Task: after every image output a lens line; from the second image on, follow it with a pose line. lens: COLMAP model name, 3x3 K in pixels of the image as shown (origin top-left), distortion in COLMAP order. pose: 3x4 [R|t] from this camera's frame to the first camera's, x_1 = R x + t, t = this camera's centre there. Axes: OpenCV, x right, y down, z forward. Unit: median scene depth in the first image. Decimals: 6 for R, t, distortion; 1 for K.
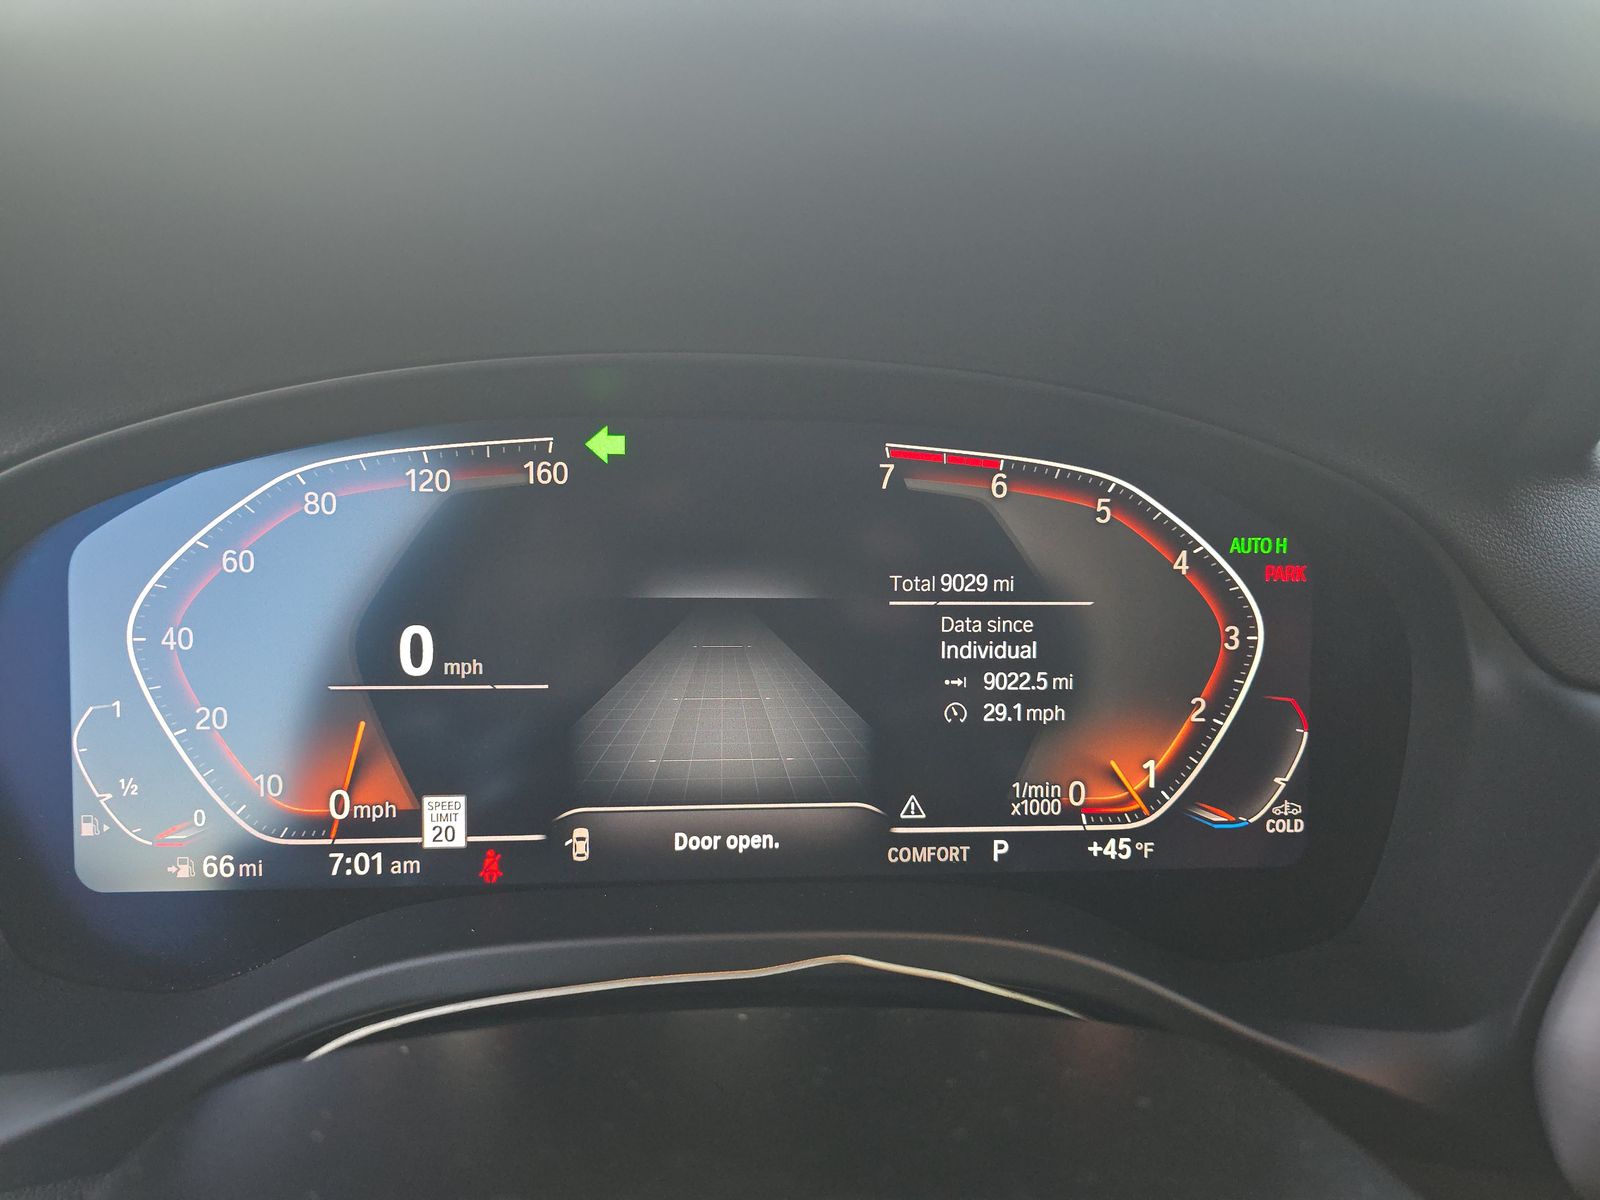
lens RADIAL K [[1106.9, 0, 803.5], [0, 1106.9, 602.5], [0, 0, 1]] dist [-0.009380, 0.002475]
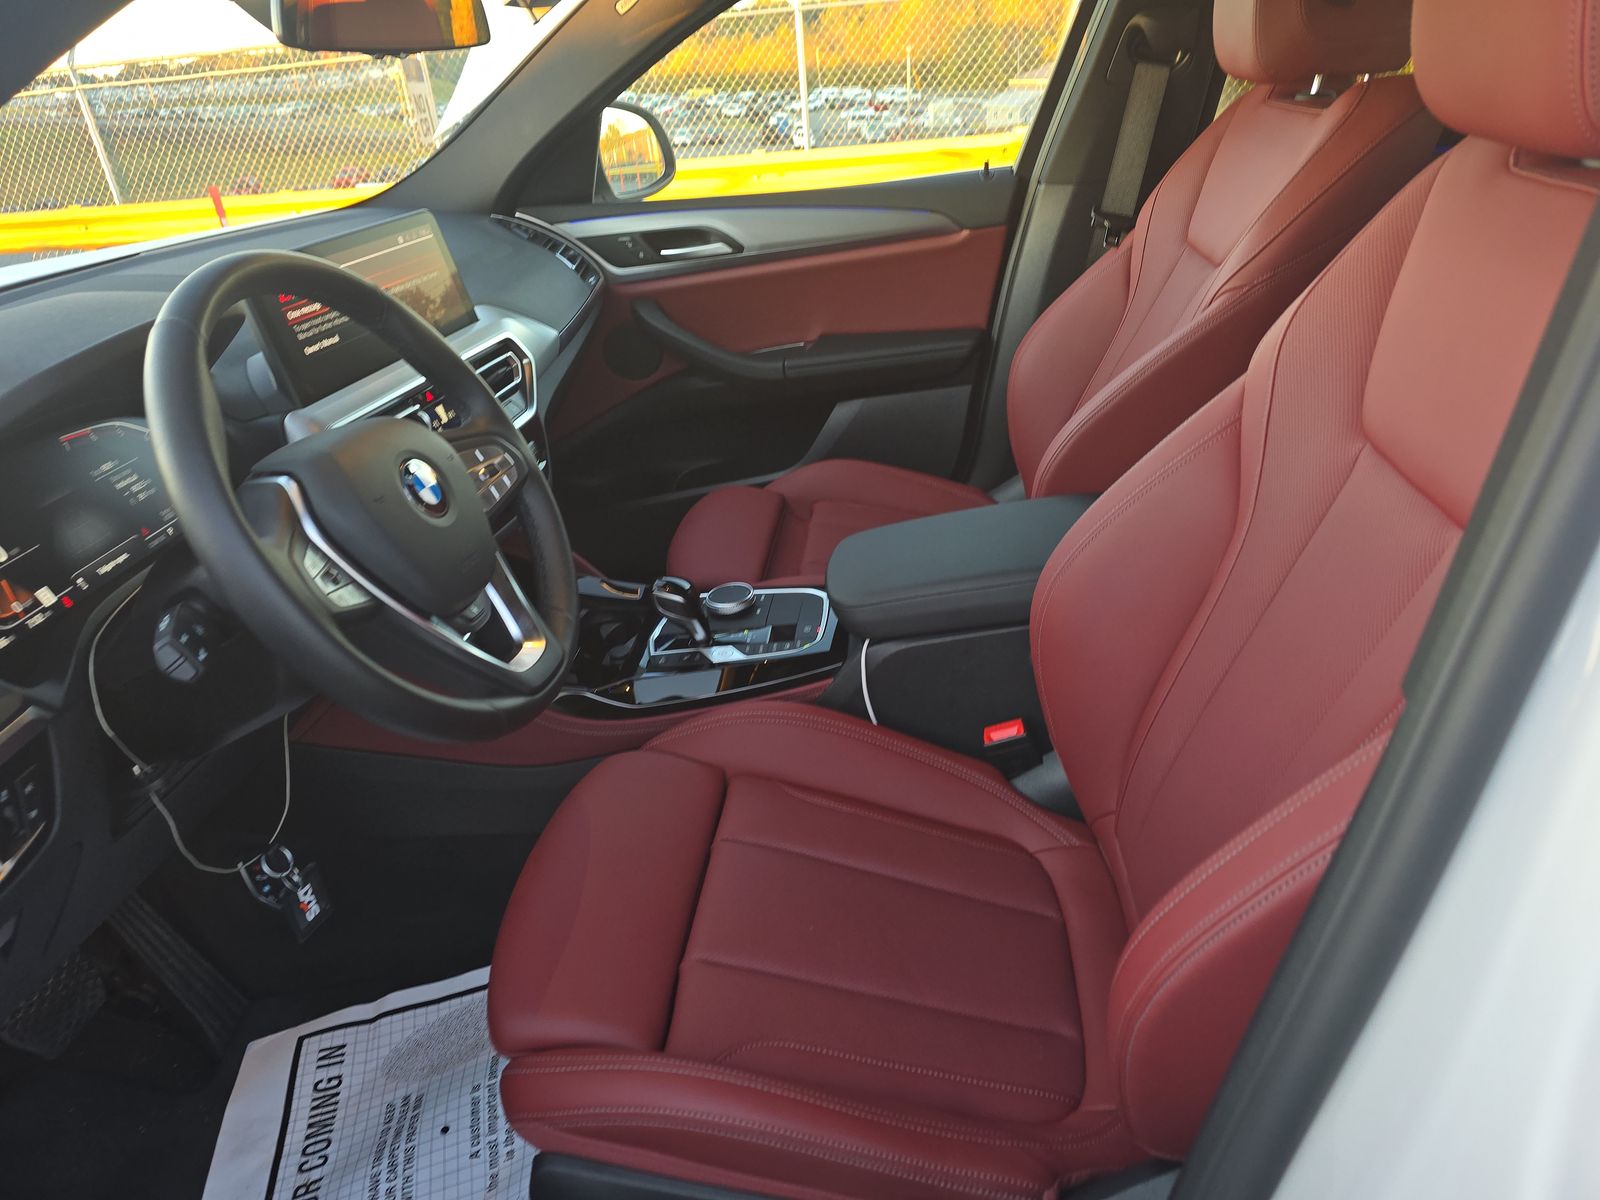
lens RADIAL K [[1106.9, 0, 799.5], [0, 1106.9, 605.4], [0, 0, 1]] dist [-0.009380, 0.002475]
pose [[0.192640, -0.494300, 0.847678, -2.361859], [0.464803, 0.806765, 0.364813, 0.073083], [-0.864204, 0.323726, 0.385167, -1.818713]]
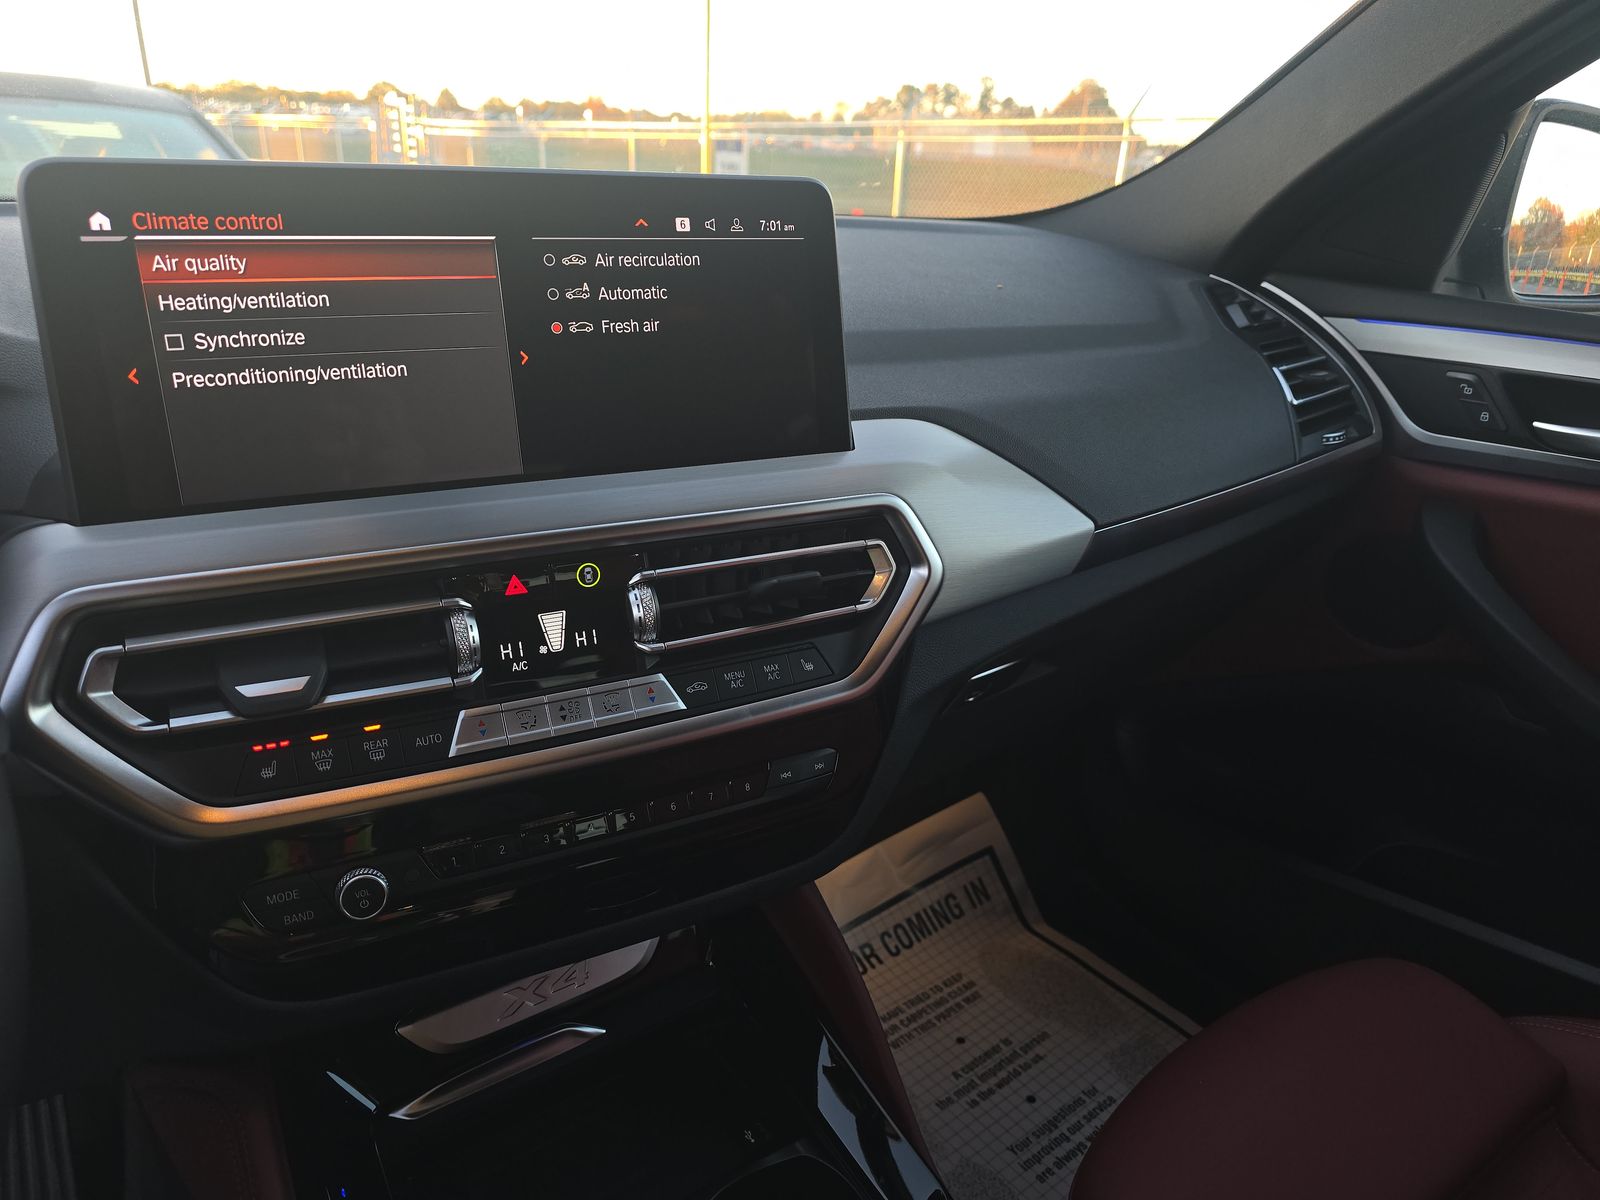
lens RADIAL K [[1106.9, 0, 796.1], [0, 1106.9, 596.9], [0, 0, 1]] dist [-0.009380, 0.002475]
pose [[0.873941, -0.189538, 0.447551, 0.930496], [0.199175, 0.979621, 0.025935, 0.370526], [-0.443346, 0.066475, 0.893882, -0.964829]]
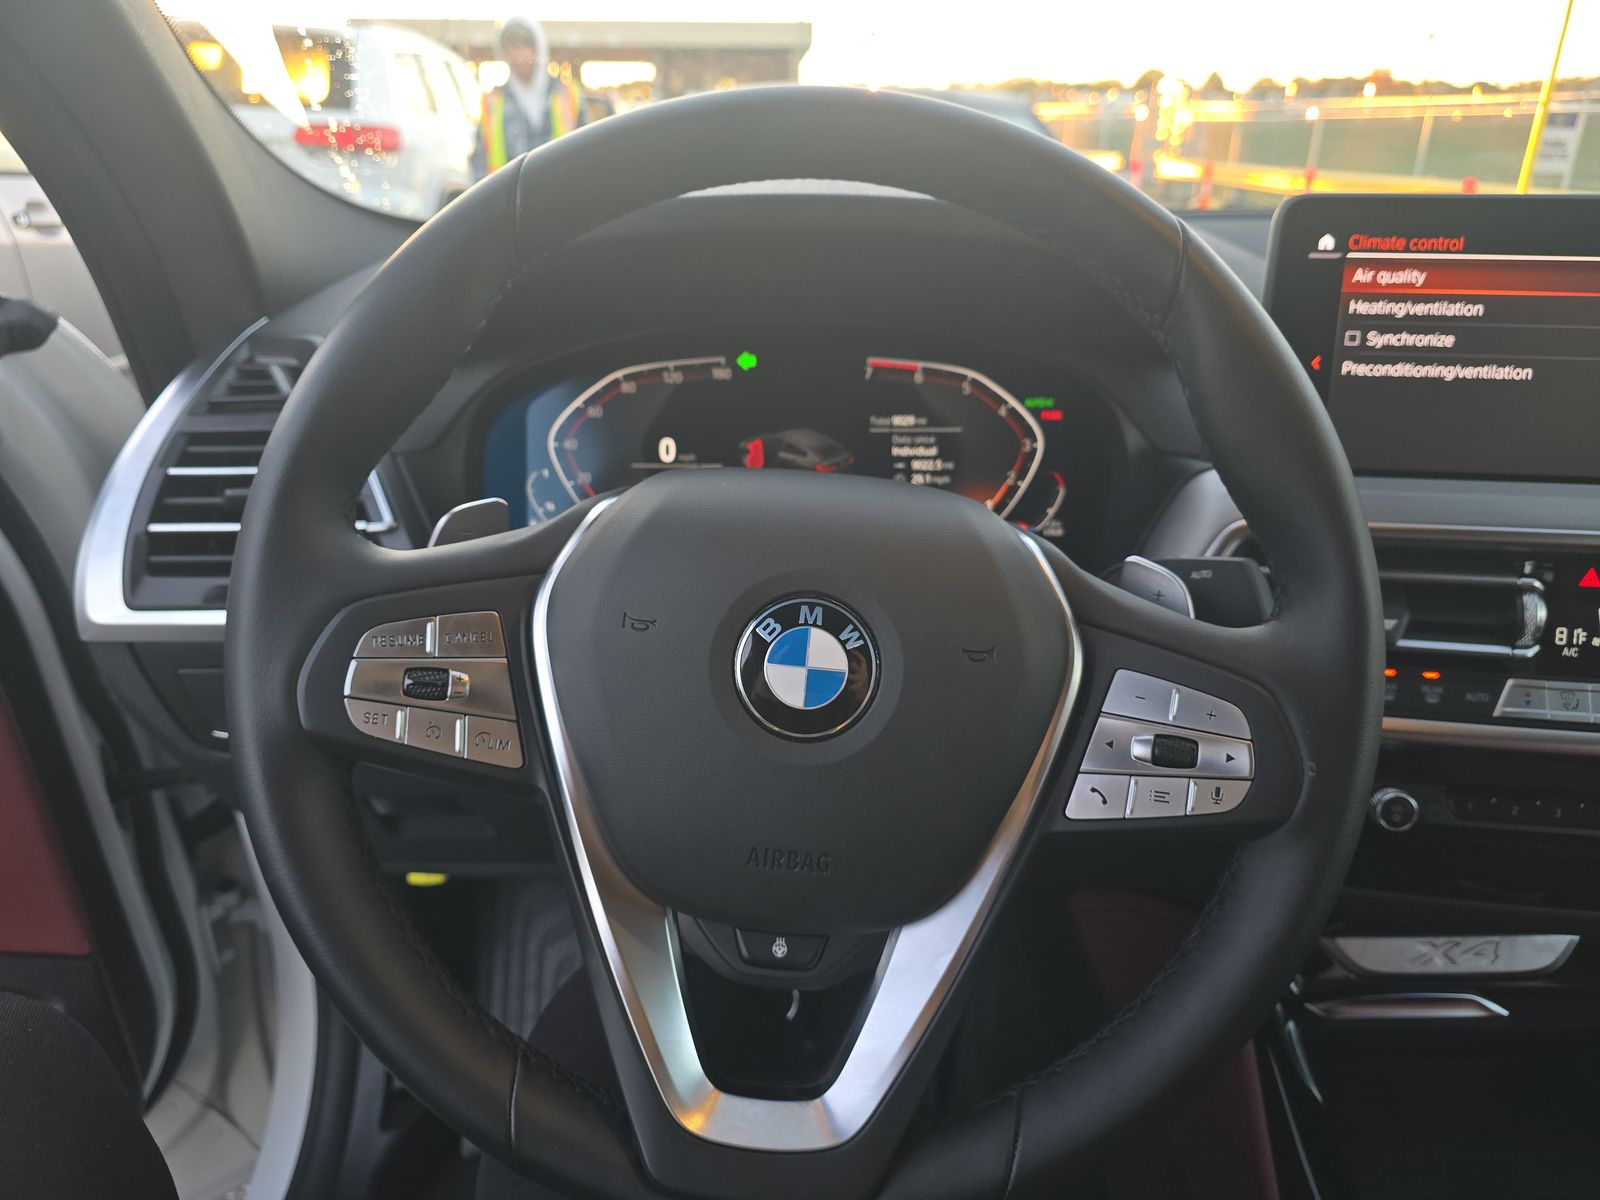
lens RADIAL K [[1106.9, 0, 794.2], [0, 1106.9, 594.6], [0, 0, 1]] dist [-0.009380, 0.002475]
pose [[0.993211, 0.001856, -0.116312, 0.187102], [-0.004599, 0.999718, -0.023315, 0.388371], [0.116236, 0.023691, 0.992939, -1.250484]]
